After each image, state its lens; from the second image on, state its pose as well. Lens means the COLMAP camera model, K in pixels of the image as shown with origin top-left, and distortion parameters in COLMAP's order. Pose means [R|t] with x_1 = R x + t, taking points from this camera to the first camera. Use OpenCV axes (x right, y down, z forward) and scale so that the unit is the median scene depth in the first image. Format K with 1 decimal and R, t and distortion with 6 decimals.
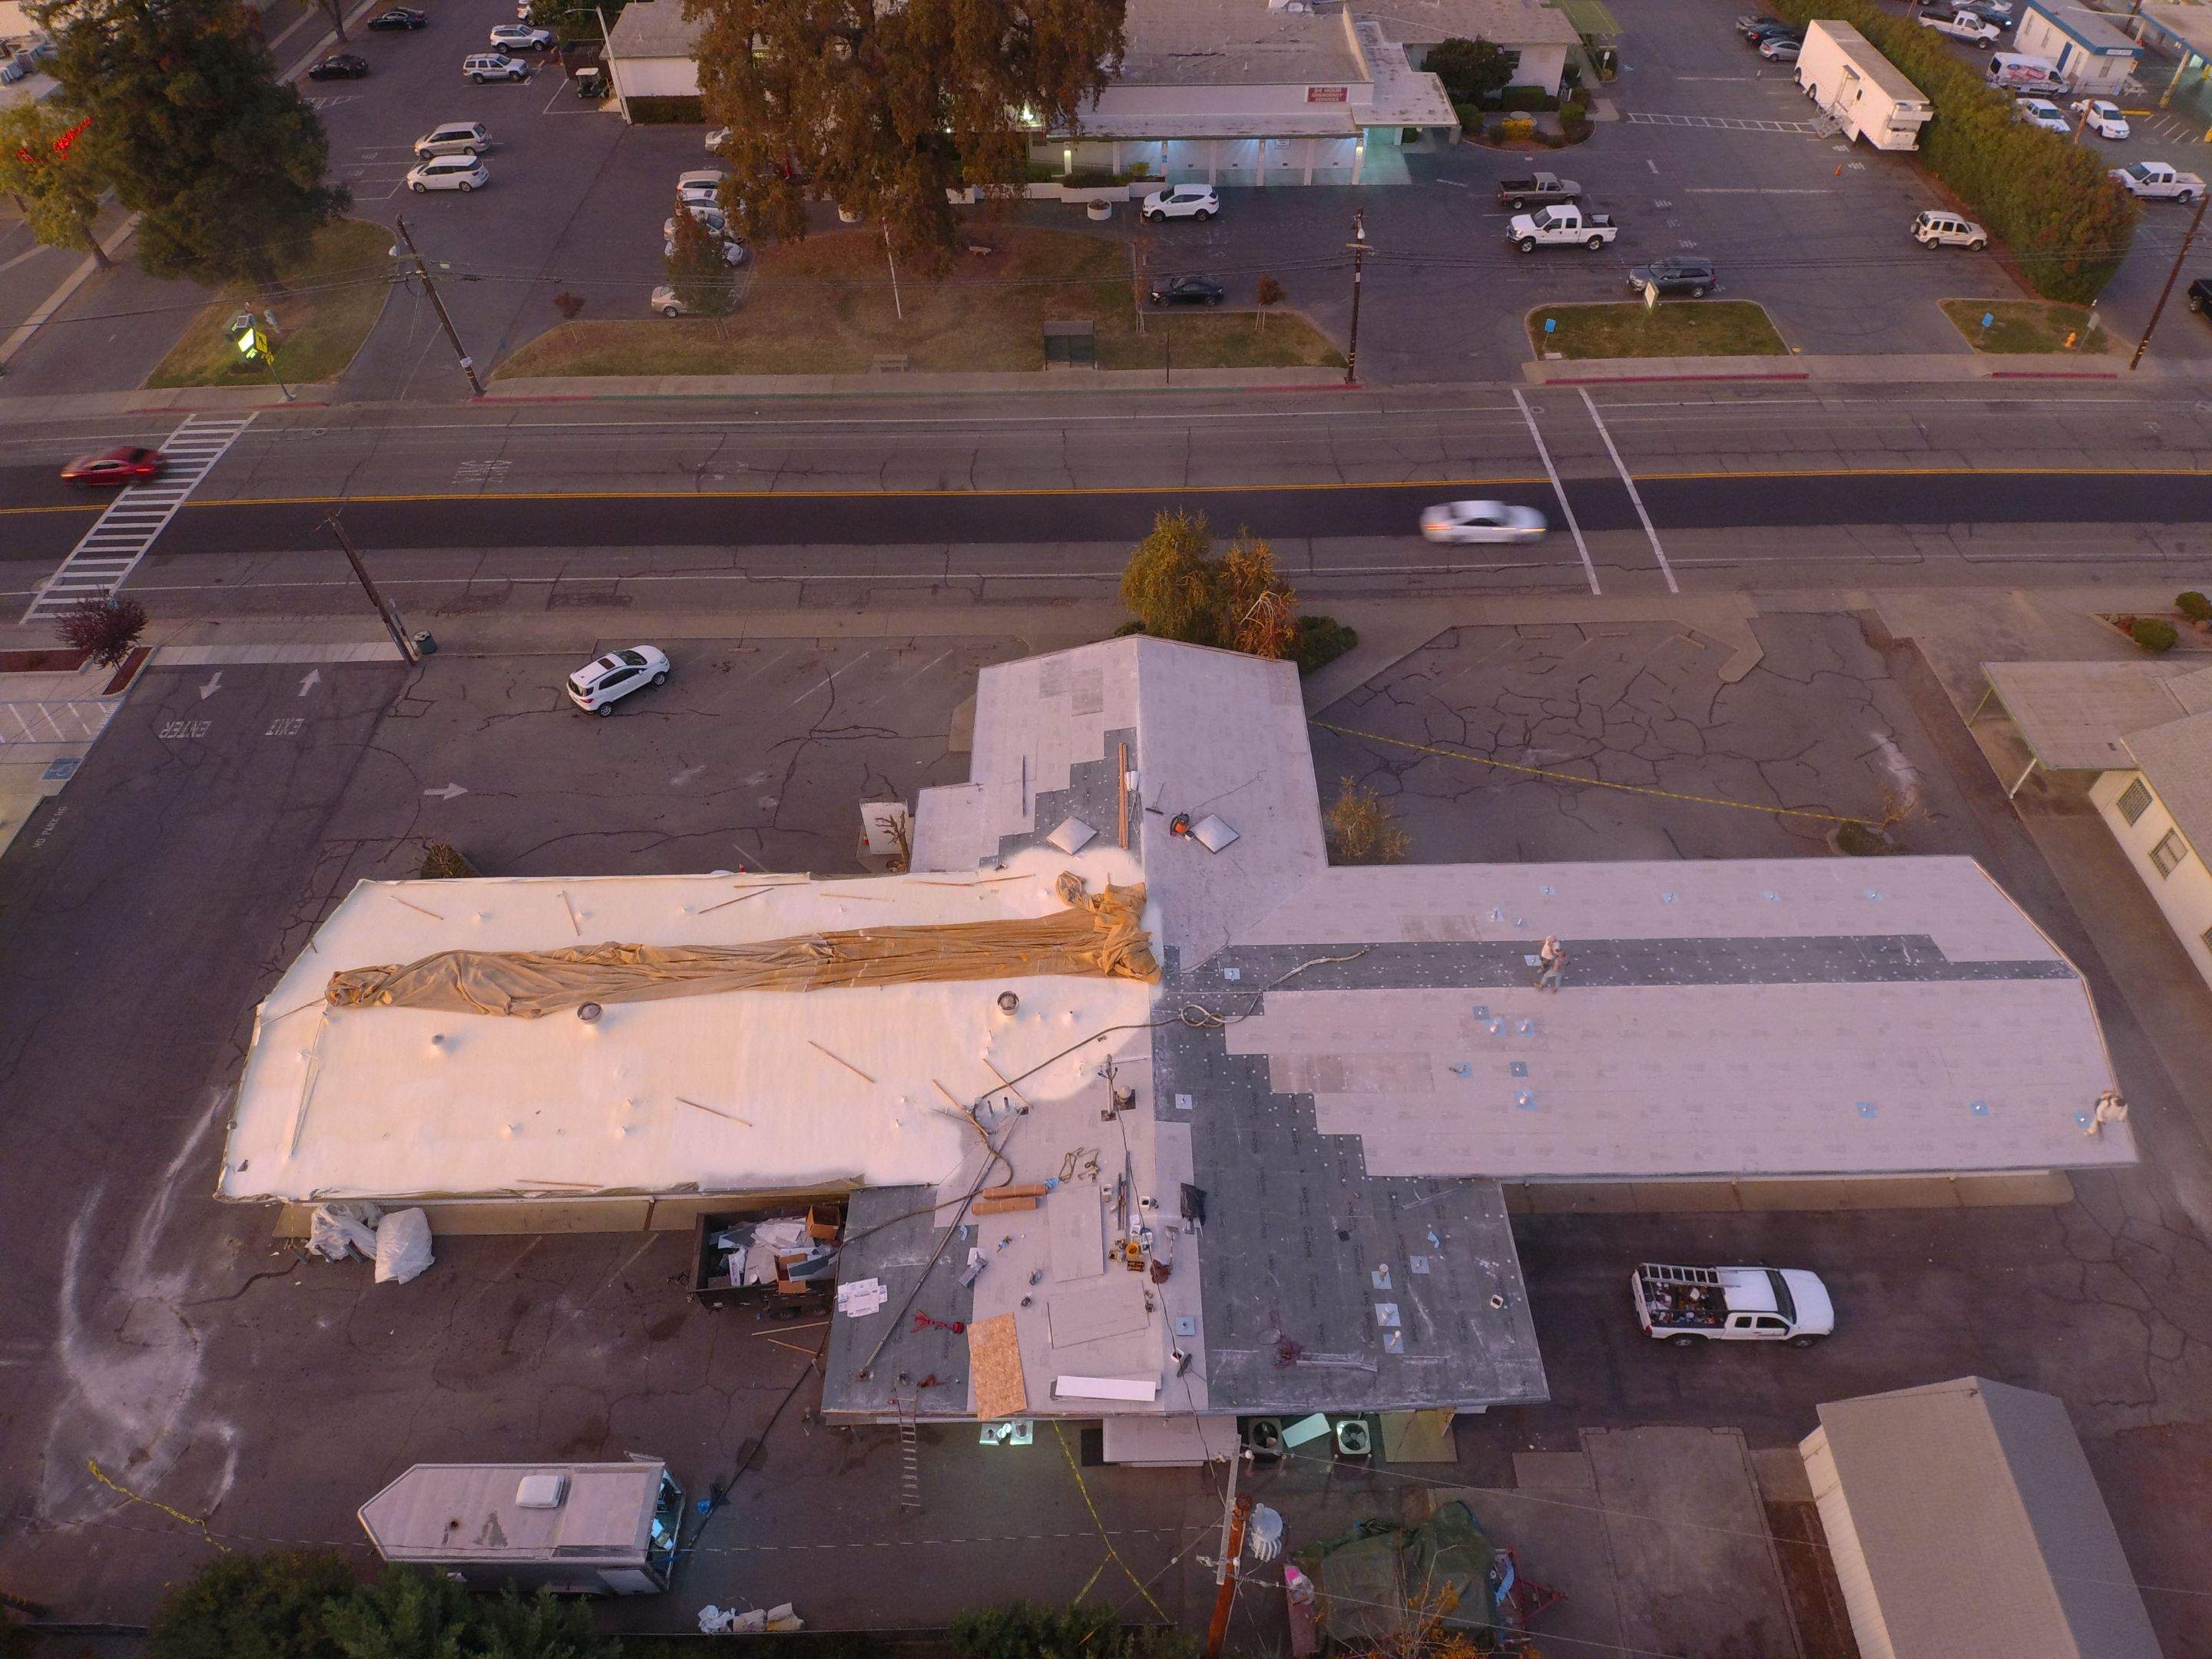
lens RADIAL K [[1324.0, 0, 1115.3], [0, 1324.0, 835.0], [0, 0, 1]] dist [0.083549, -0.115032]
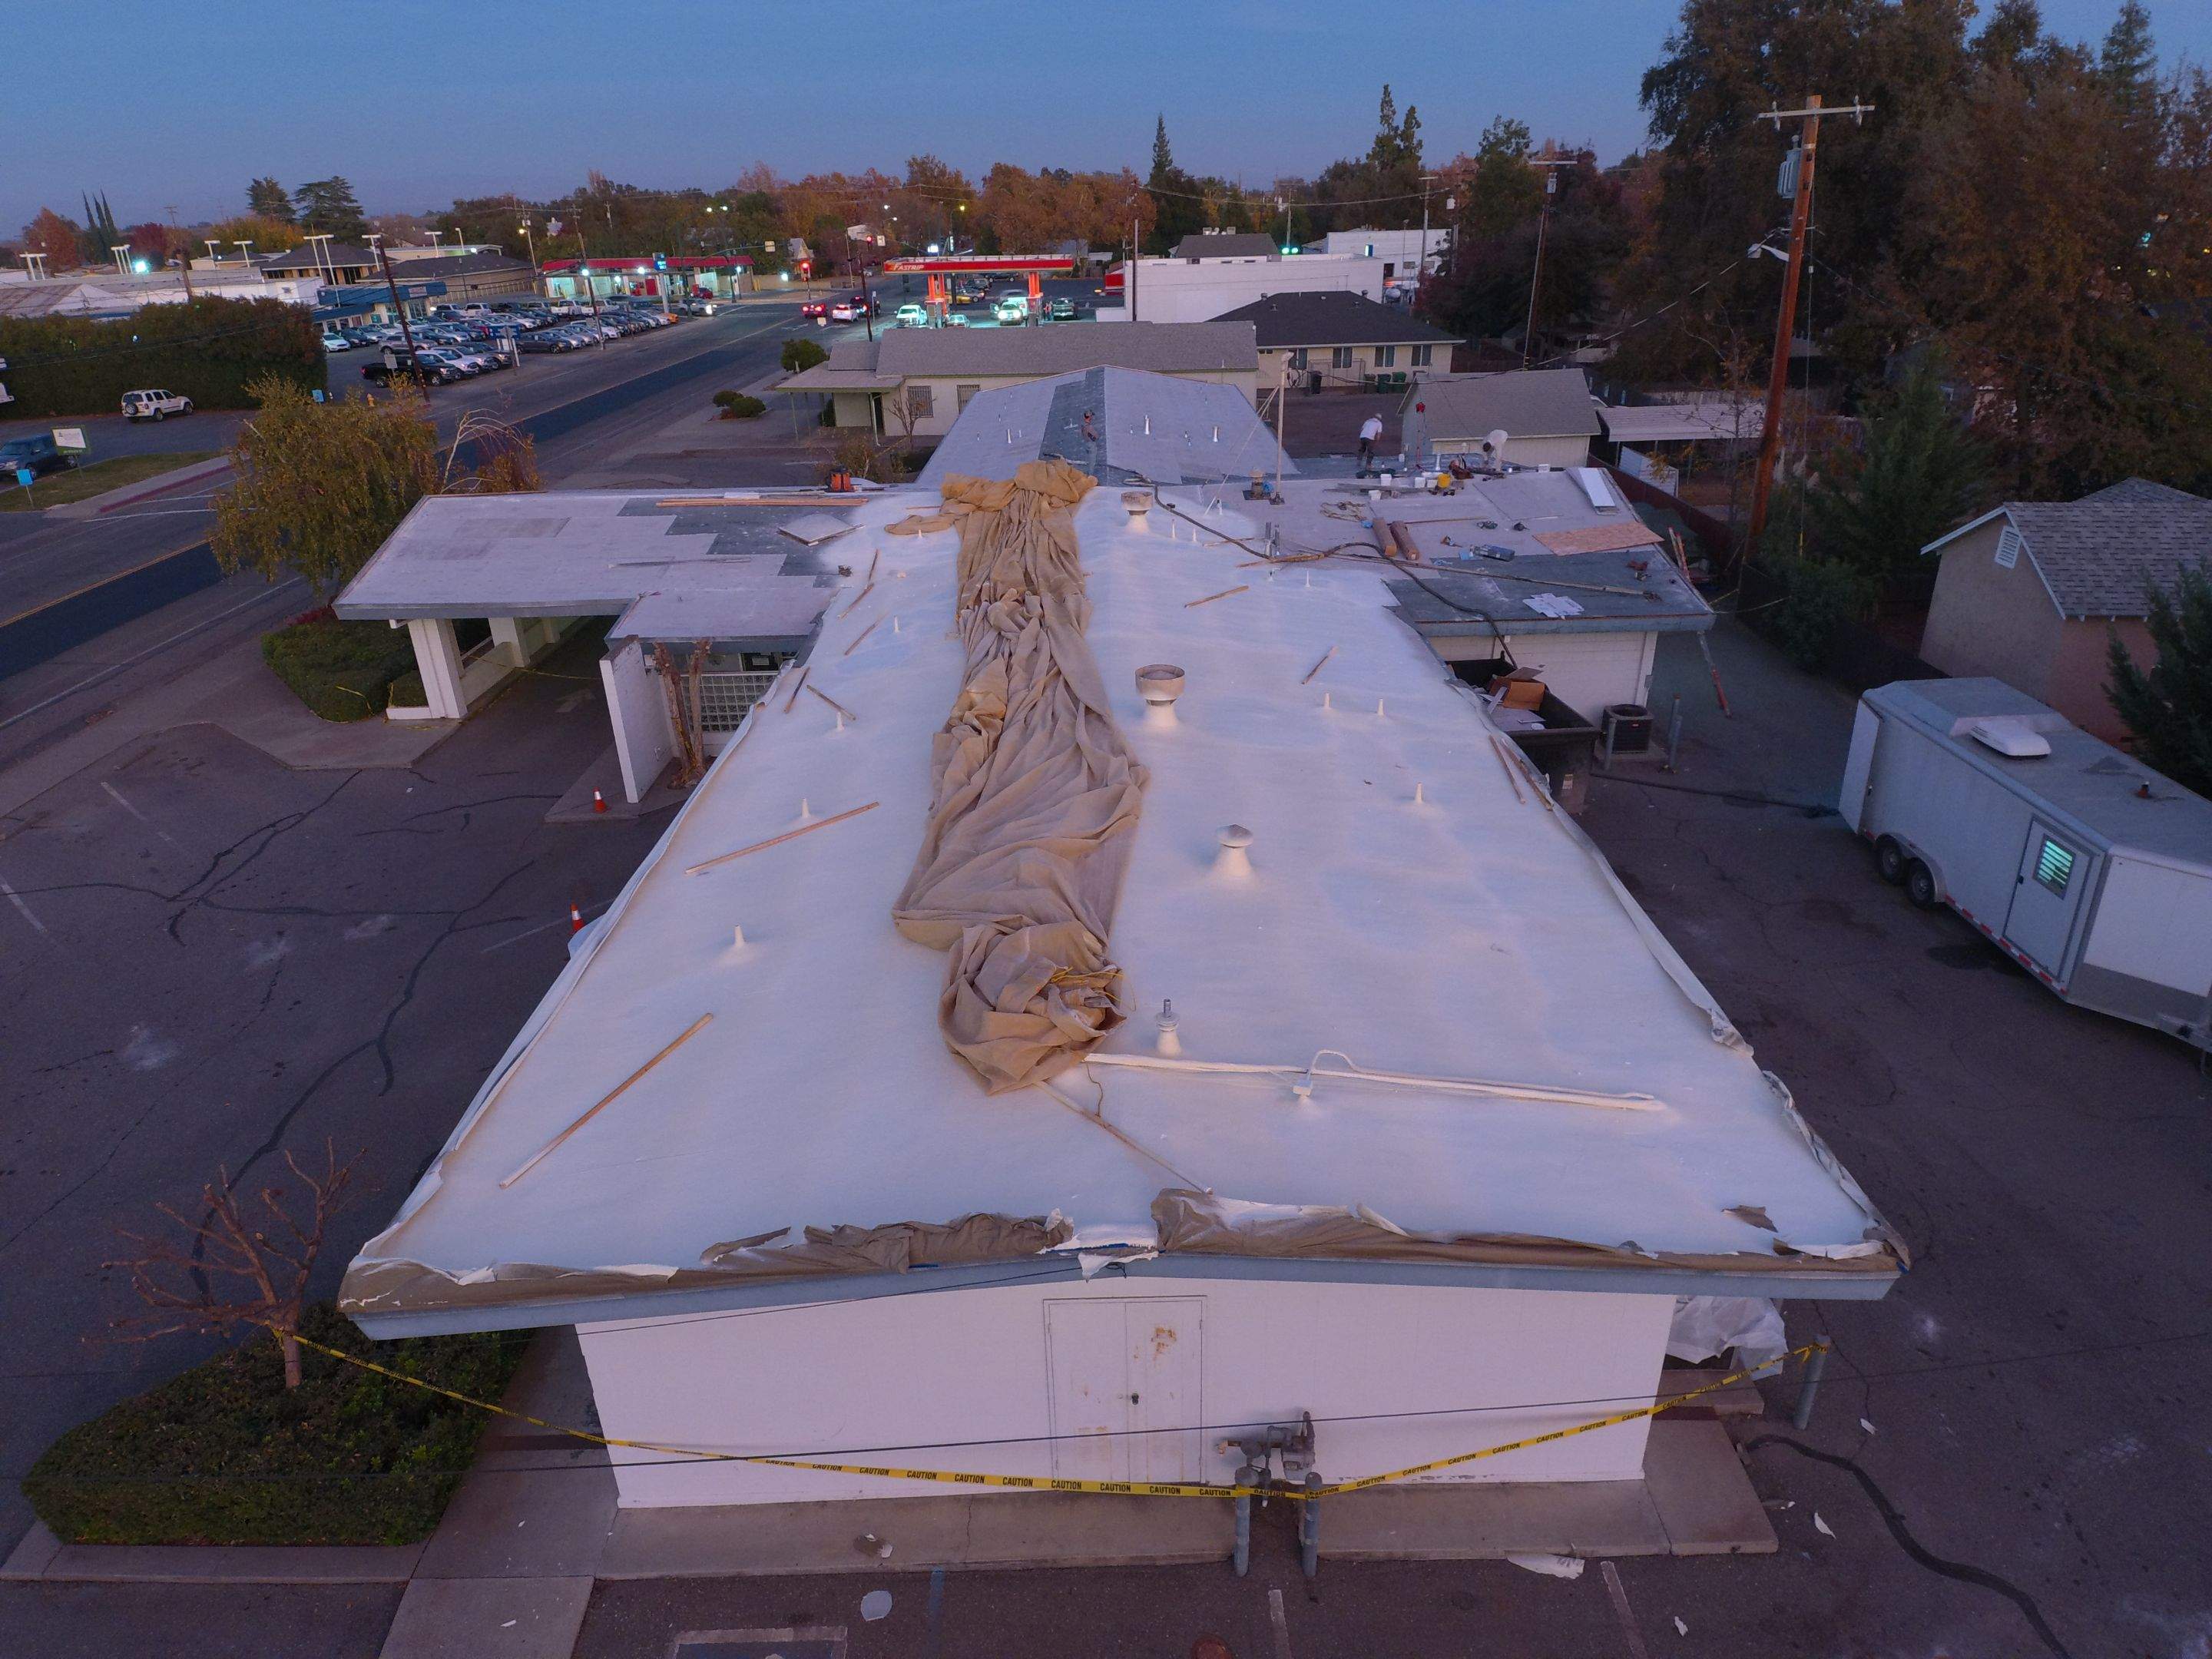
lens RADIAL K [[1324.0, 0, 1115.3], [0, 1324.0, 835.0], [0, 0, 1]] dist [0.083549, -0.115032]
pose [[0.003894, -0.414892, 0.909862, -0.798753], [0.762021, 0.590413, 0.265963, 0.030847], [-0.647540, 0.692299, 0.318455, 0.872866]]
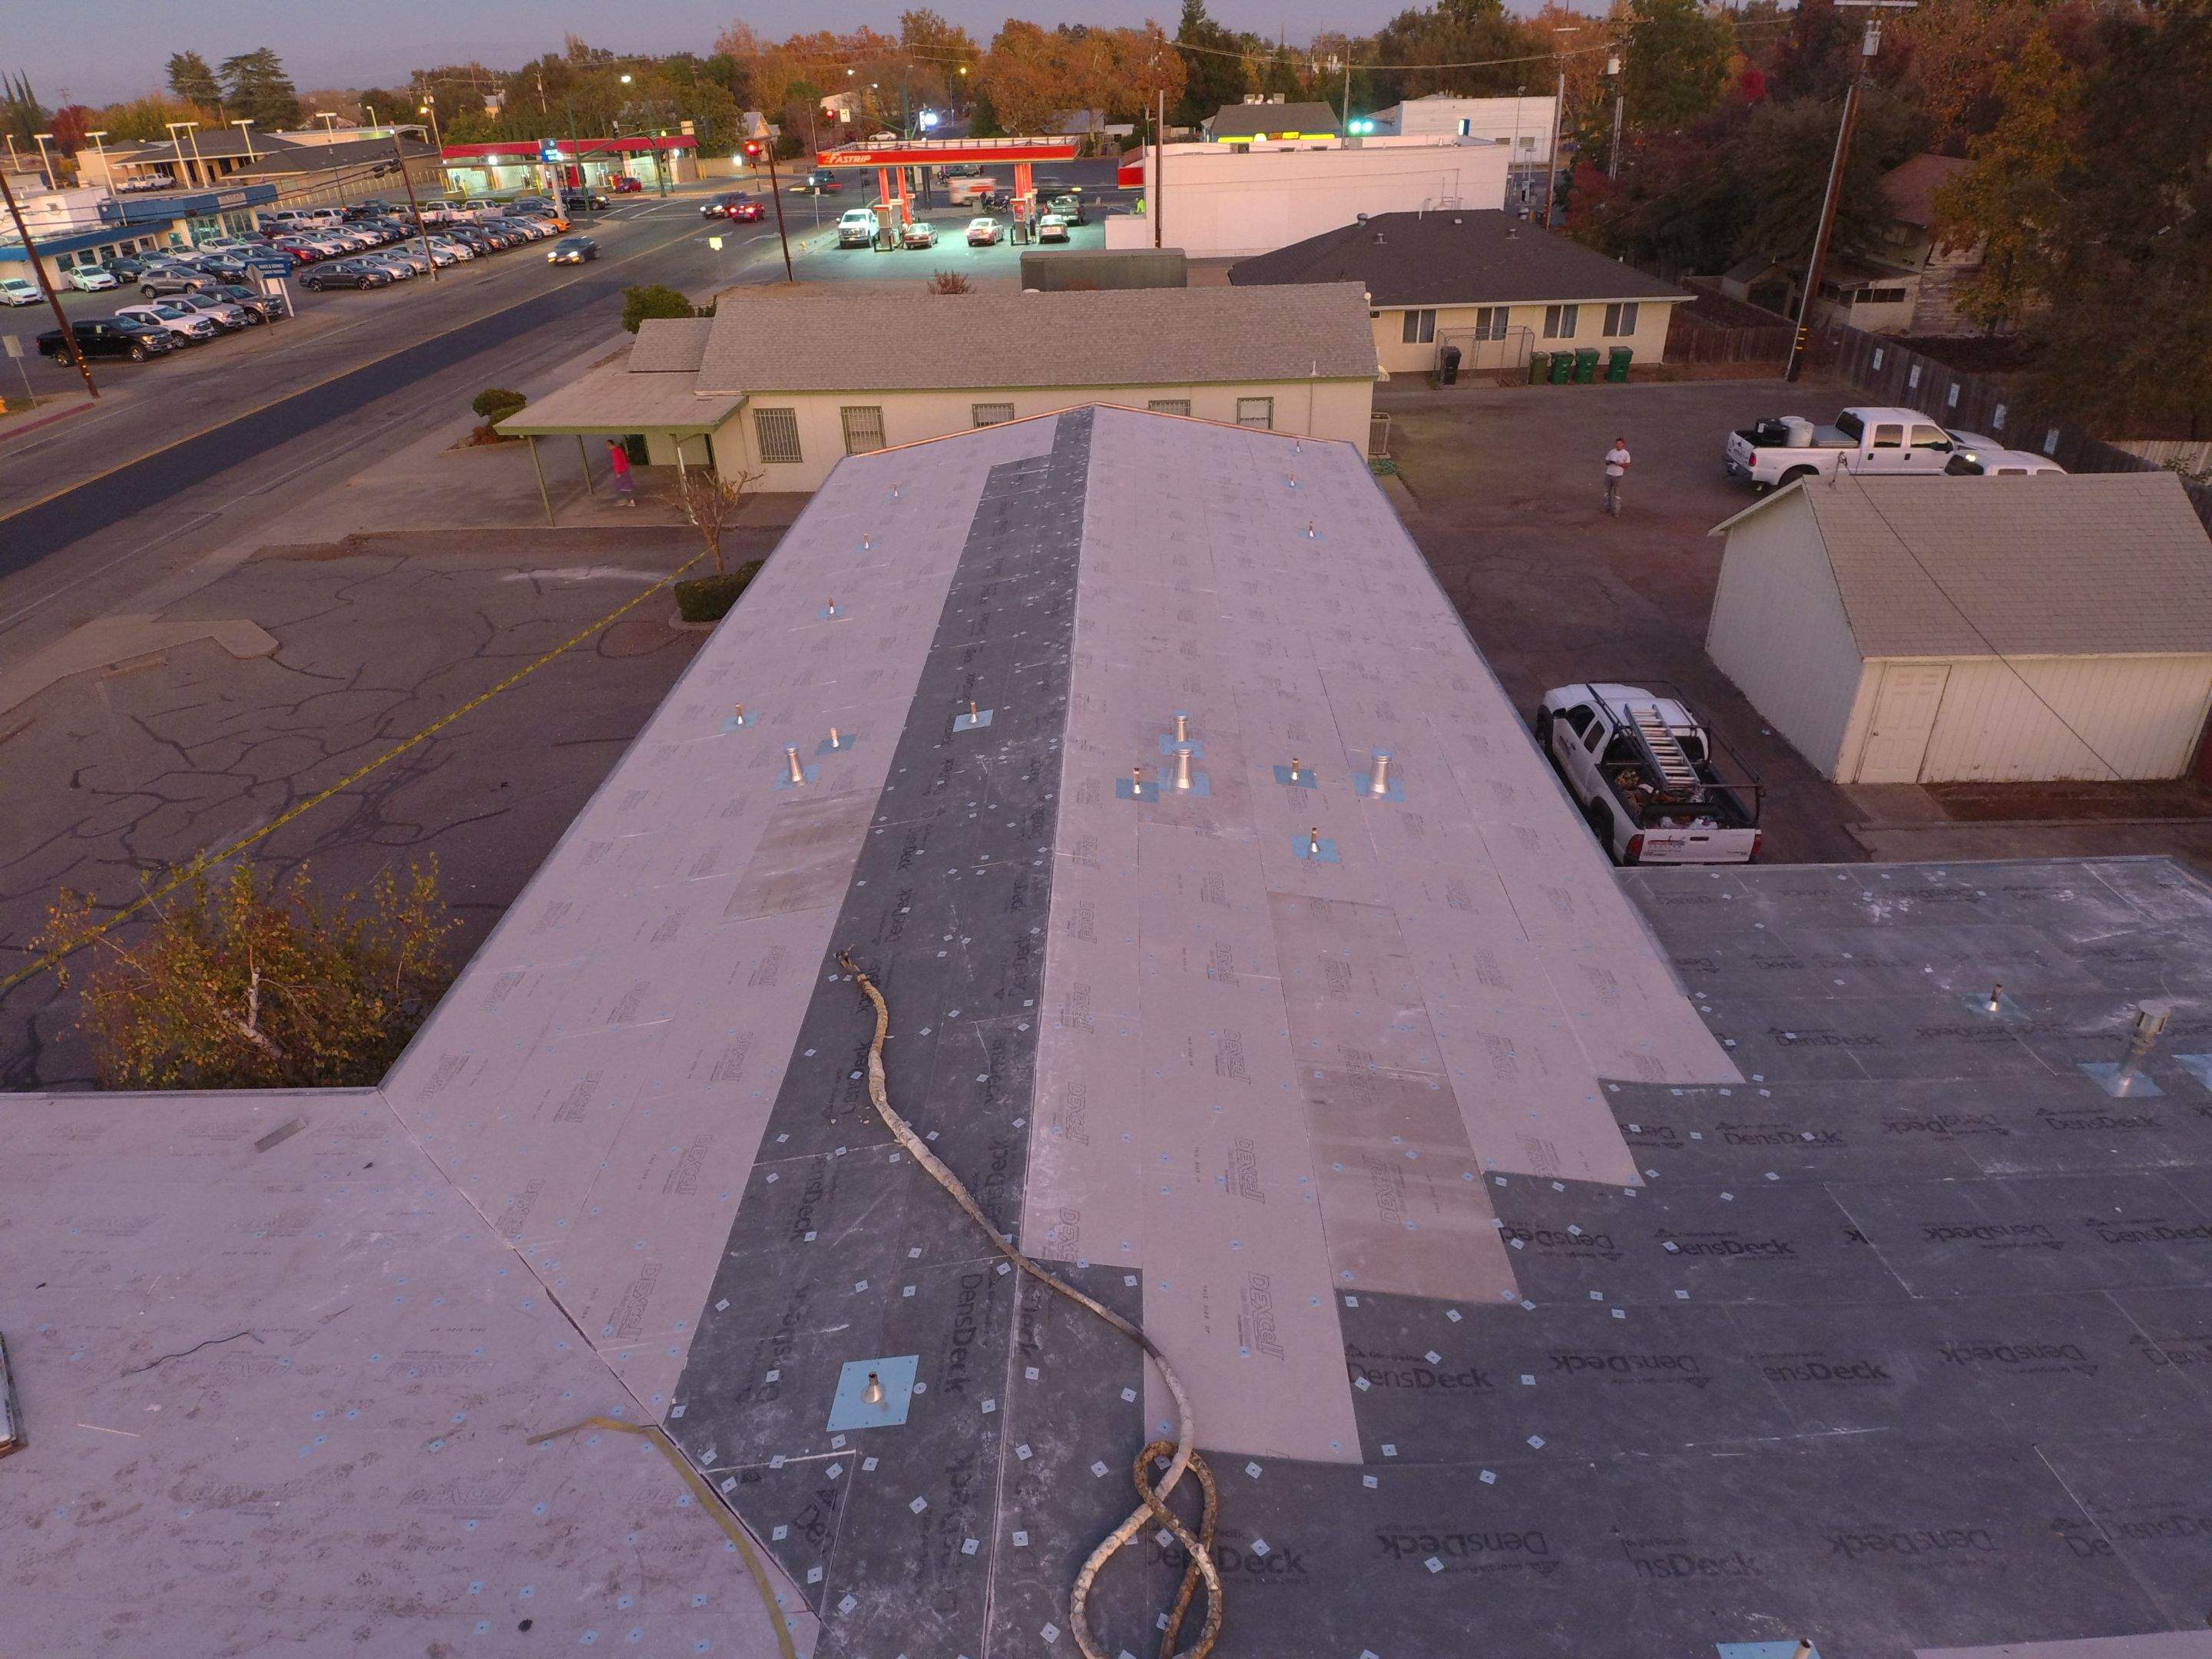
lens RADIAL K [[1324.0, 0, 1115.3], [0, 1324.0, 835.0], [0, 0, 1]] dist [0.083549, -0.115032]
pose [[0.020473, -0.487294, 0.872998, -0.037813], [0.766088, 0.568703, 0.299476, 0.029679], [-0.642410, 0.662662, 0.384953, 0.856197]]
